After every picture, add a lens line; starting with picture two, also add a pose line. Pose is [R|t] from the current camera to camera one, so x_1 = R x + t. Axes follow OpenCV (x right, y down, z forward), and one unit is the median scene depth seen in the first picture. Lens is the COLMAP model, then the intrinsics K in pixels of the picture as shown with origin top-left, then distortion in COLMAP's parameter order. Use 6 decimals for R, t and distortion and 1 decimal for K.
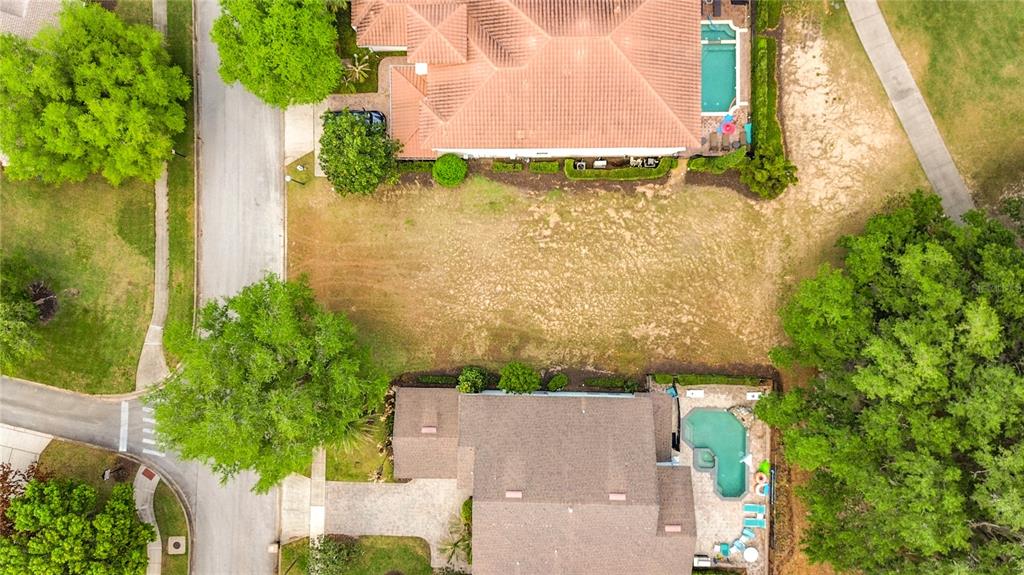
lens RADIAL K [[752.8, 0, 506.4], [0, 752.8, 296.4], [0, 0, 1]] dist [0.079106, -0.085823]
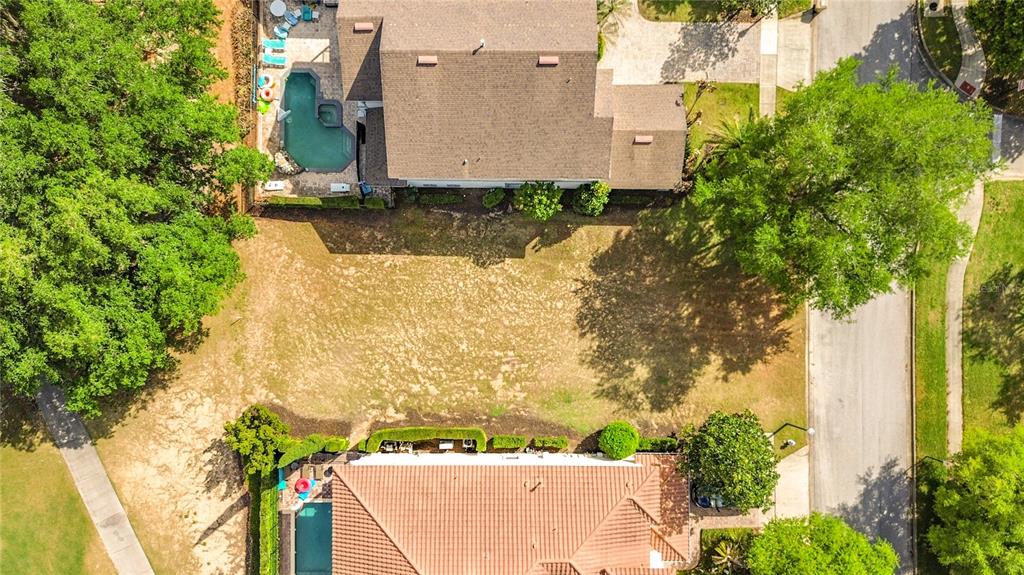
lens RADIAL K [[752.8, 0, 506.4], [0, 752.8, 296.4], [0, 0, 1]] dist [0.079106, -0.085823]
pose [[-0.999424, 0.002836, 0.033809, 0.023330], [-0.002488, -0.999944, 0.010307, -0.010248], [0.033837, 0.010217, 0.999375, 0.116223]]
